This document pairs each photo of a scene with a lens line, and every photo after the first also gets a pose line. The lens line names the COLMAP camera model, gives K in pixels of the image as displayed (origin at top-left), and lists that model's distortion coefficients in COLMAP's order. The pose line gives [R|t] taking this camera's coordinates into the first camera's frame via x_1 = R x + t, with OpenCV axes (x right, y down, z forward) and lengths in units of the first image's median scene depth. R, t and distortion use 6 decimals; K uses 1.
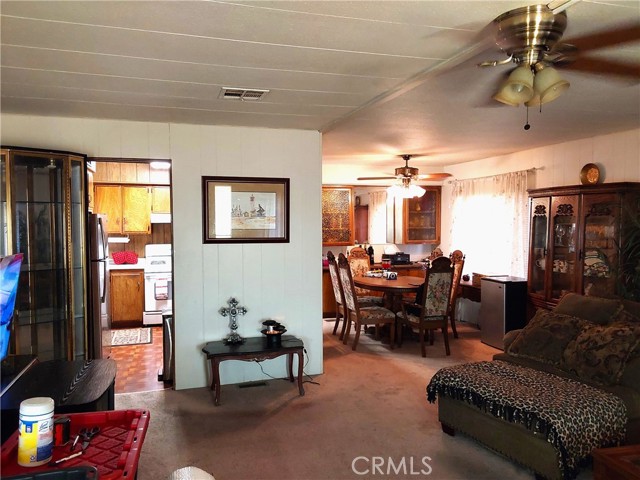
lens RADIAL K [[509.5, 0, 320.0], [0, 509.5, 240.0], [0, 0, 1]] dist [0.133587, -0.211032]
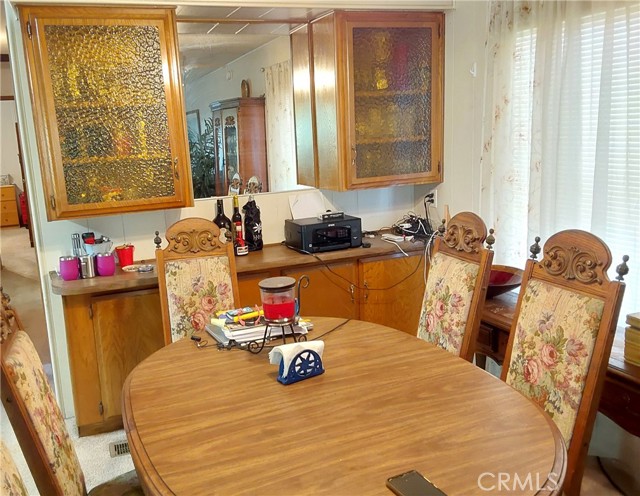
lens RADIAL K [[557.2, 0, 320.0], [0, 557.2, 248.0], [0, 0, 1]] dist [0.008075, 0.002133]
pose [[0.990447, -0.069158, 0.119297, 0.099014], [0.048868, 0.985030, 0.165312, -0.016381], [-0.128944, -0.157903, 0.979000, 0.619103]]
